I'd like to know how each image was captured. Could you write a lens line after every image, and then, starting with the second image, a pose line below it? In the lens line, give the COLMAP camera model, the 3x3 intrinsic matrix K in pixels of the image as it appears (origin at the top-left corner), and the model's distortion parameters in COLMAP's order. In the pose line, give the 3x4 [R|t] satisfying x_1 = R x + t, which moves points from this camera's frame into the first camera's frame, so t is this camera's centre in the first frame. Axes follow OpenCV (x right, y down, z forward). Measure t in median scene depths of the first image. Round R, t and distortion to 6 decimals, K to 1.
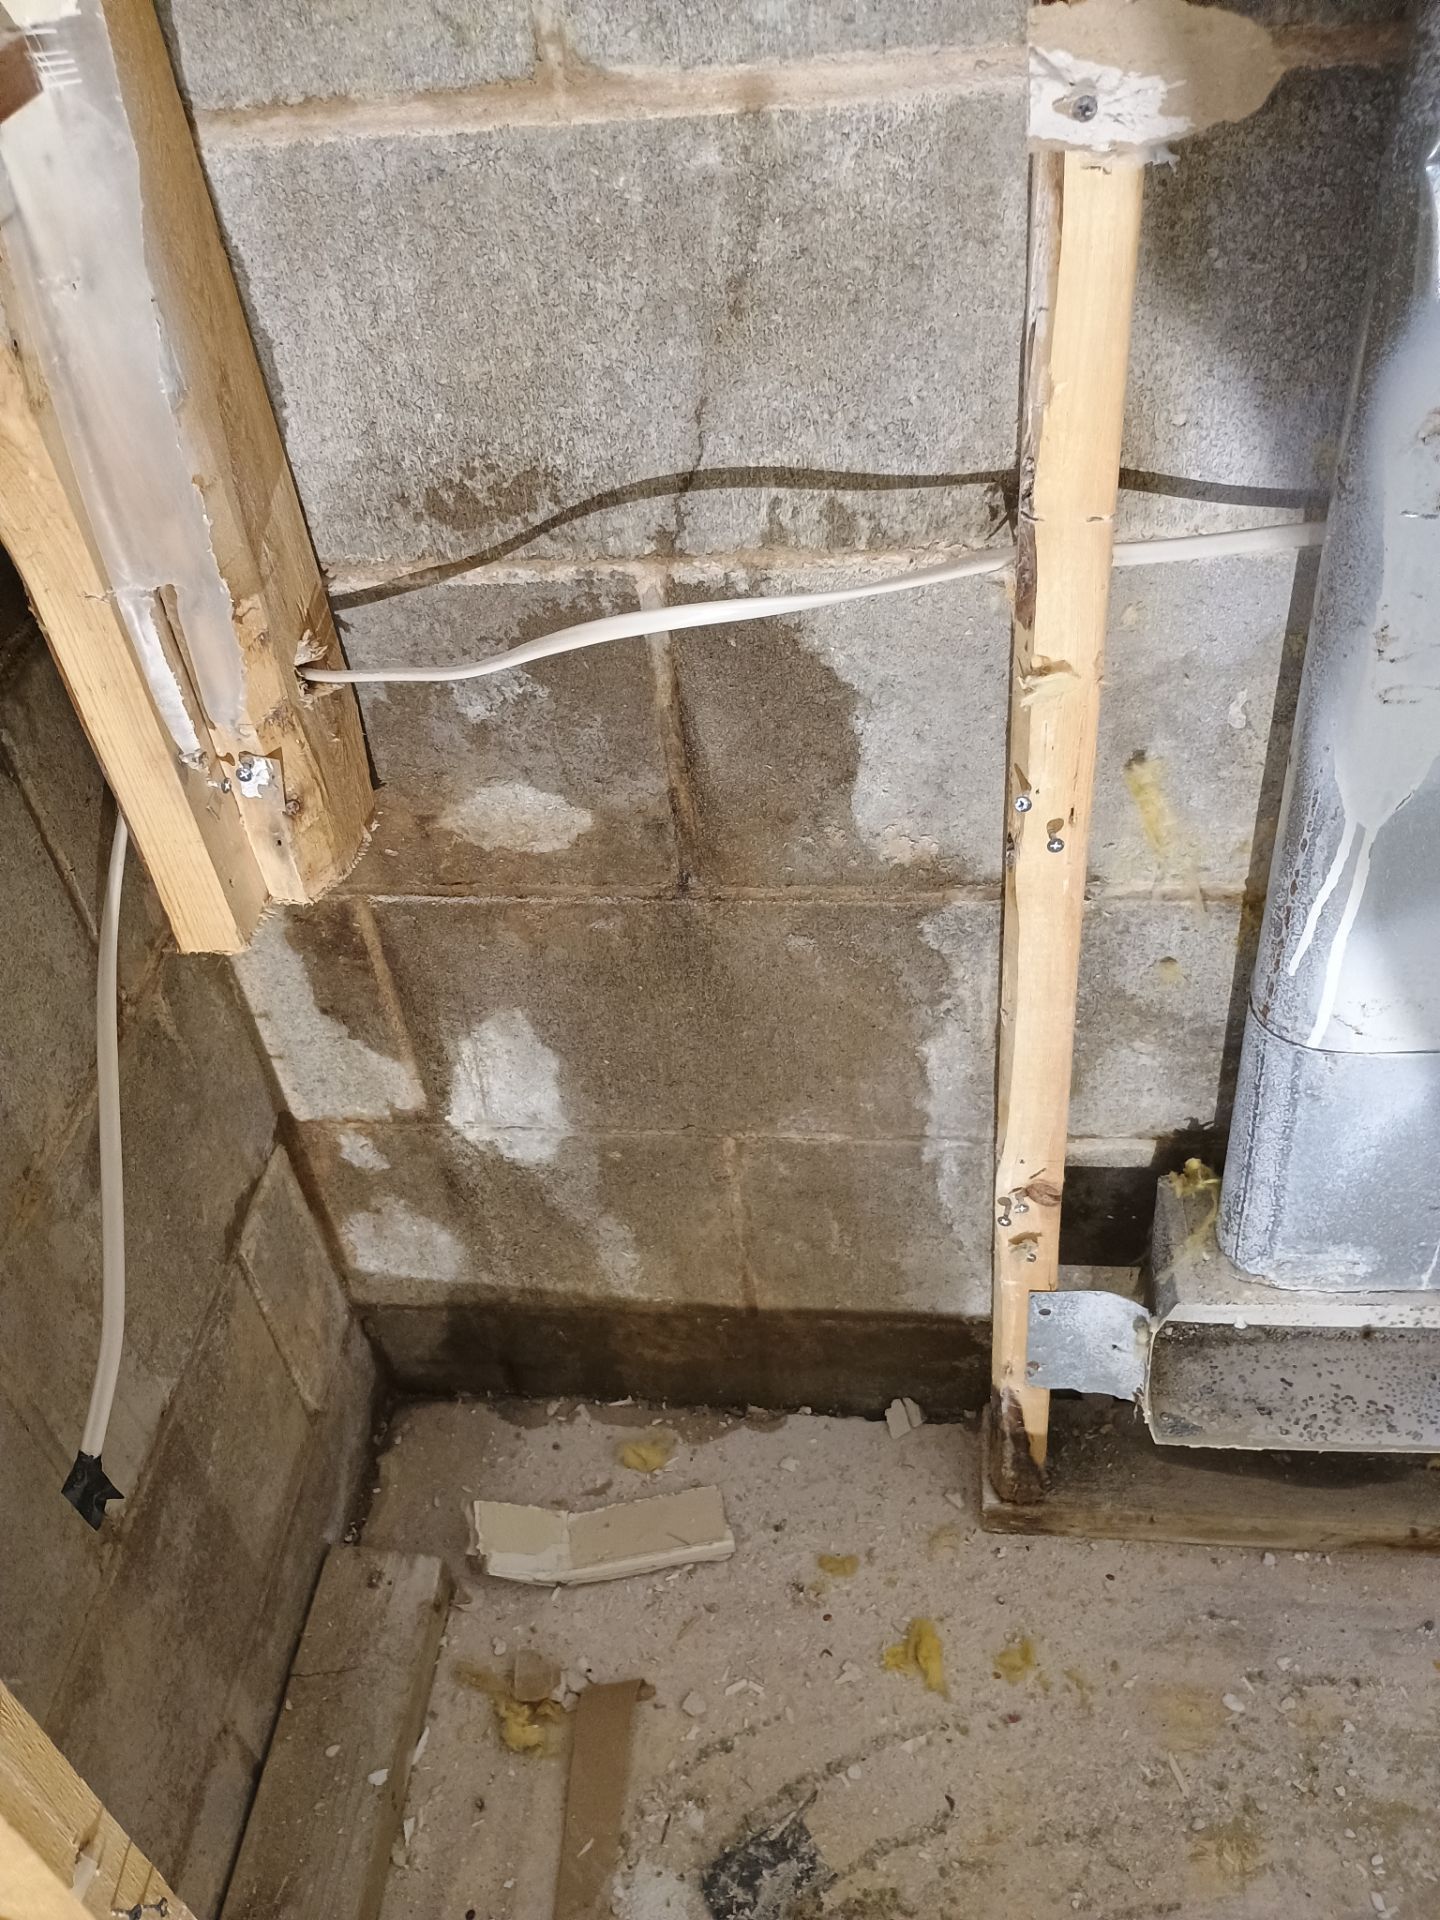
lens RADIAL K [[1679.9, 0, 720.0], [0, 1679.9, 960.0], [0, 0, 1]] dist [0.064681, -0.094502]
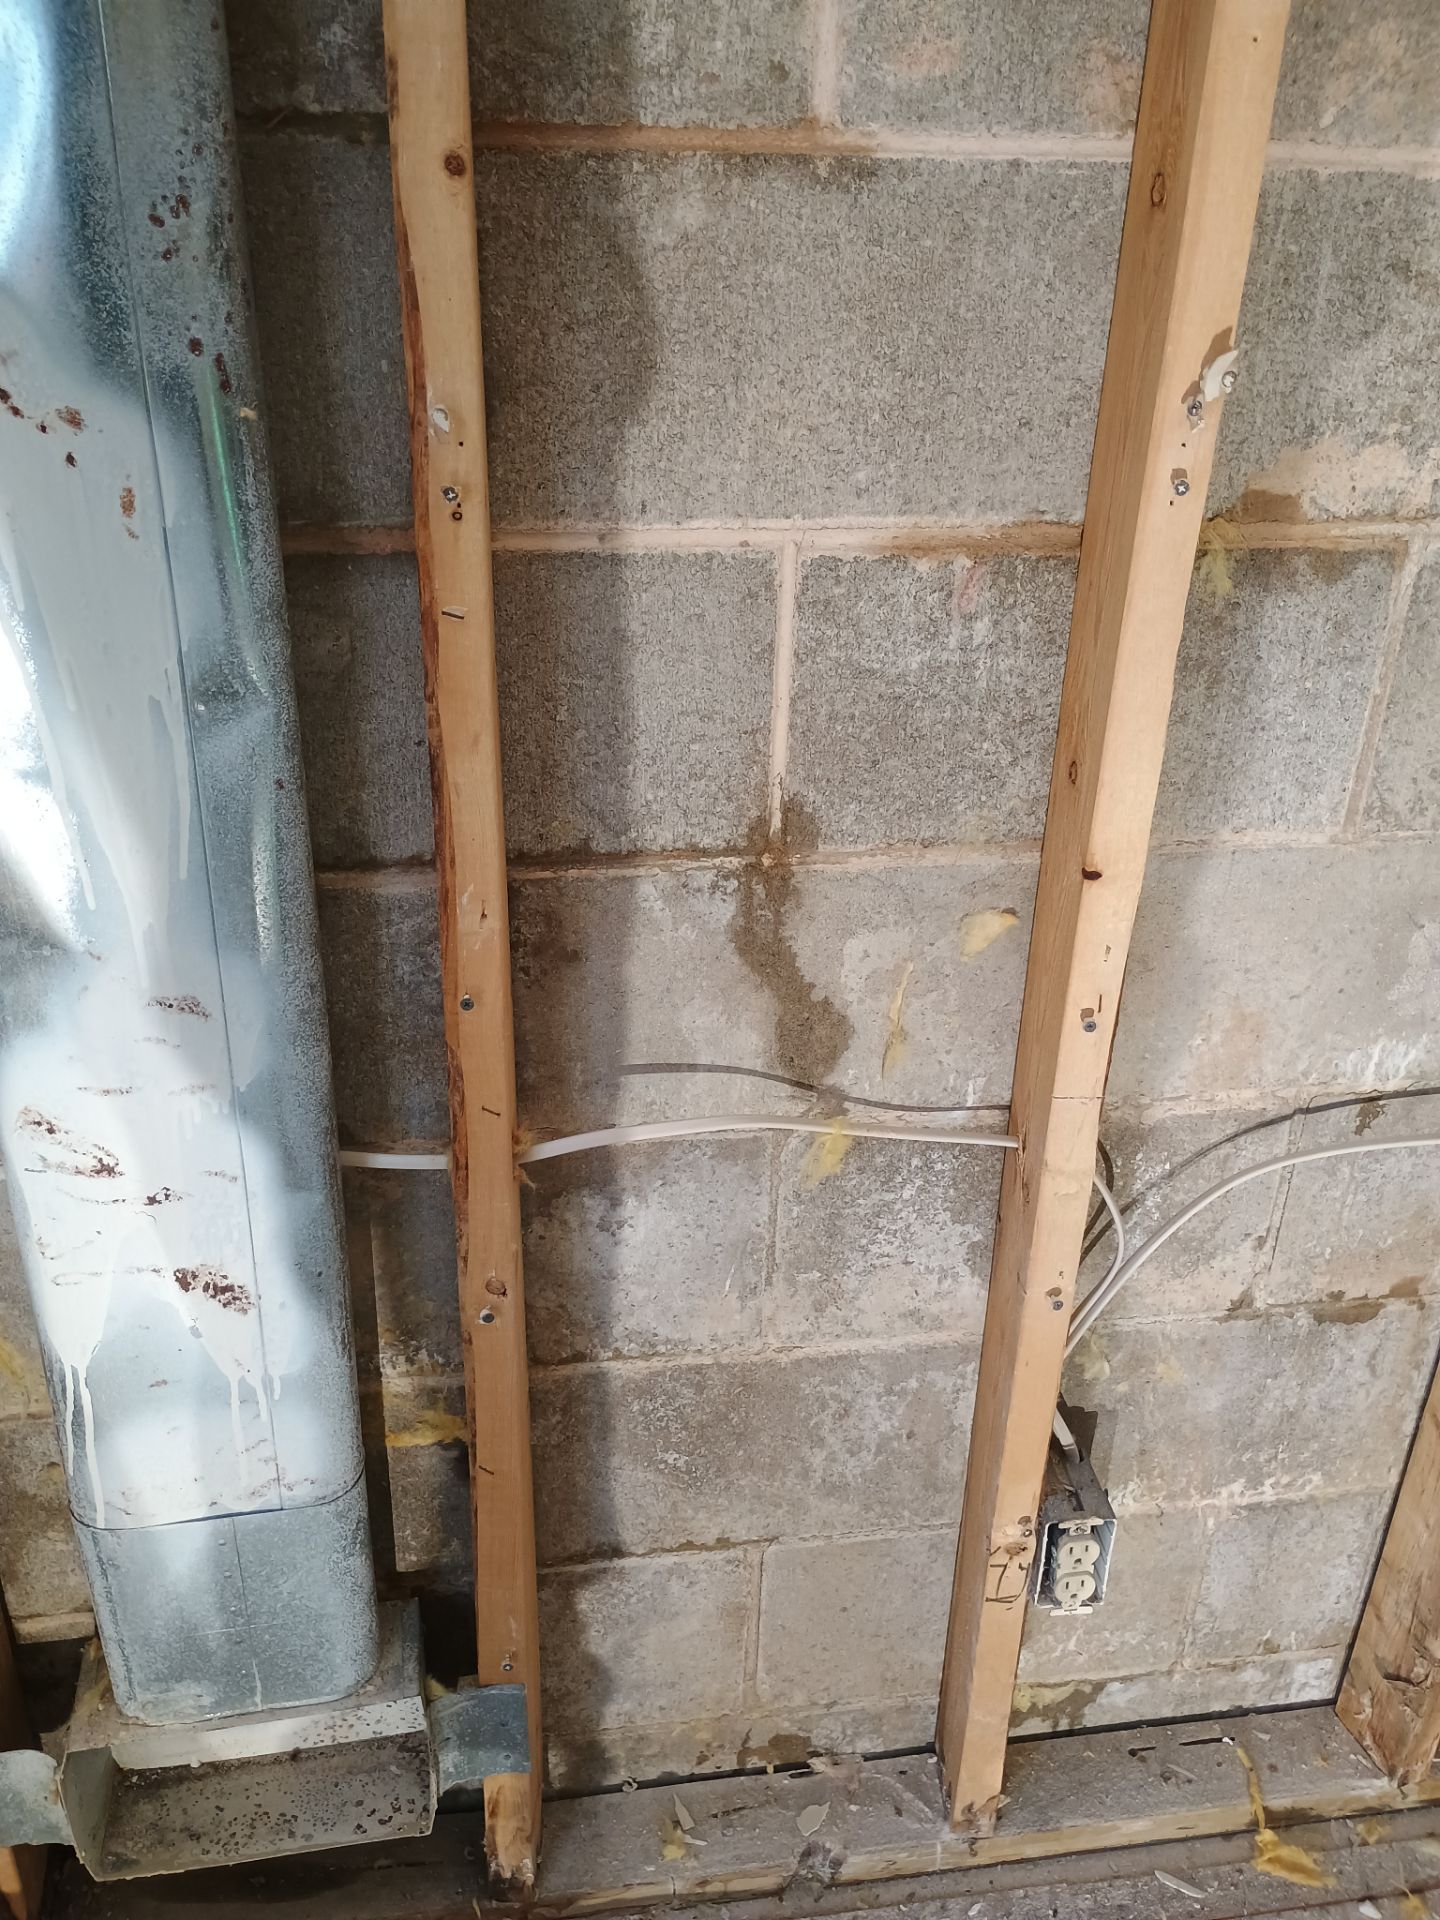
lens RADIAL K [[1679.9, 0, 720.0], [0, 1679.9, 960.0], [0, 0, 1]] dist [0.064681, -0.094502]
pose [[0.960786, -0.018084, 0.276701, 0.363380], [0.089354, 0.964834, -0.247206, -0.005309], [-0.262501, 0.262236, 0.928615, -0.398449]]
